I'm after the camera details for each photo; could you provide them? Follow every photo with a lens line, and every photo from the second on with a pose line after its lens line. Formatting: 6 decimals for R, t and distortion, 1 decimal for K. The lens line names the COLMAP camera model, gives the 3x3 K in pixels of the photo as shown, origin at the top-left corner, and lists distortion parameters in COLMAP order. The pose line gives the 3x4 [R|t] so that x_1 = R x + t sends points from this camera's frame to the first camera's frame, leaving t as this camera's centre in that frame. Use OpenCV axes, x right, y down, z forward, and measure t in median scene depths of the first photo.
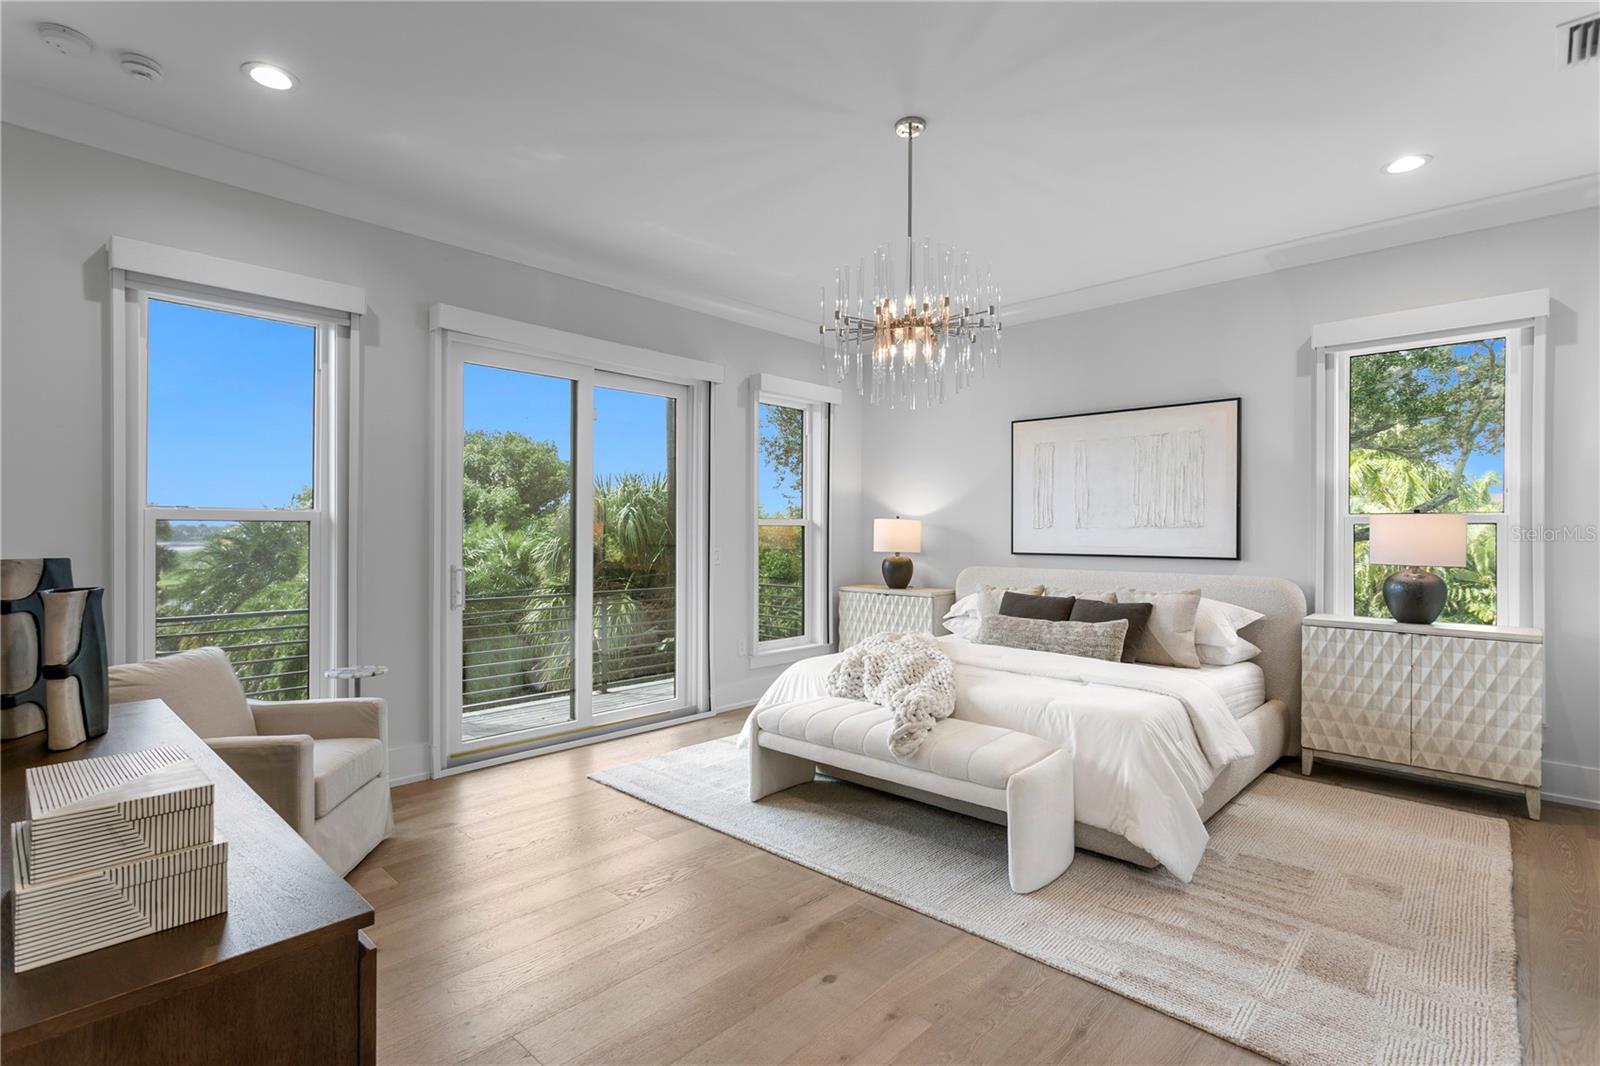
lens RADIAL K [[760.9, 0, 785.9], [0, 760.9, 528.9], [0, 0, 1]] dist [0.000428, 0.000674]
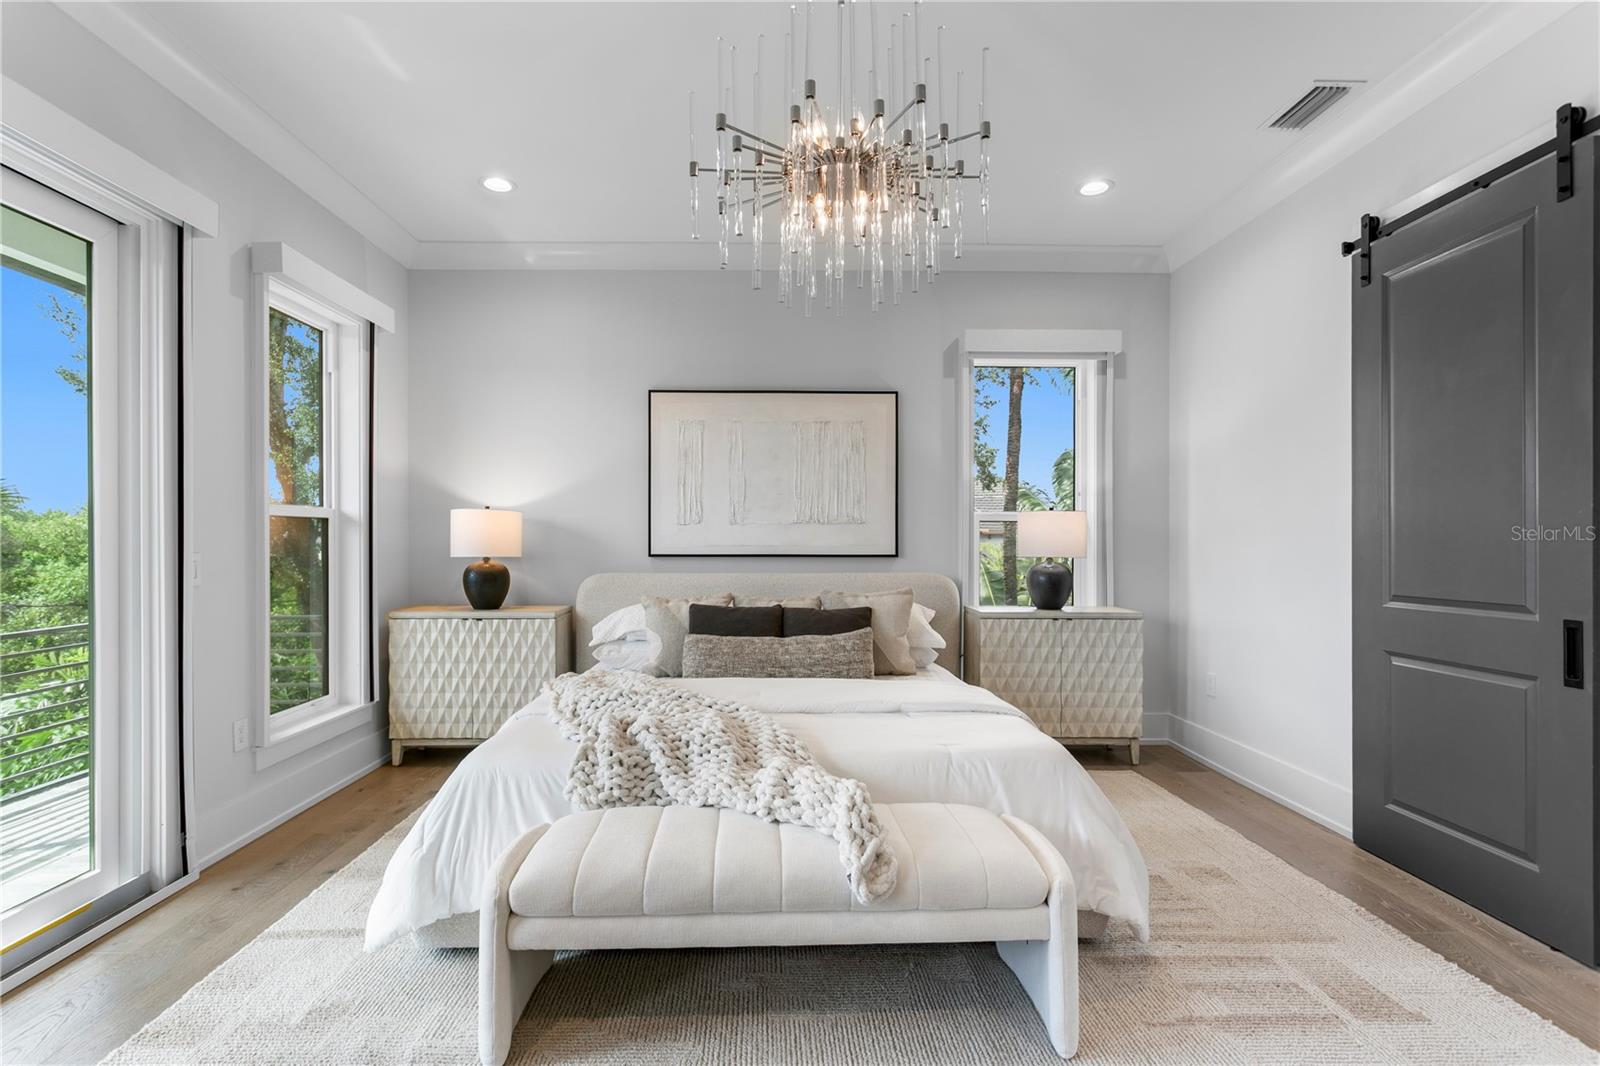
lens RADIAL K [[760.9, 0, 802.5], [0, 760.9, 542.5], [0, 0, 1]] dist [0.000428, 0.000674]
pose [[0.714567, -0.007150, 0.699530, -0.193125], [-0.000029, 0.999947, 0.010251, 0.013460], [-0.699567, -0.007345, 0.714530, 0.414009]]
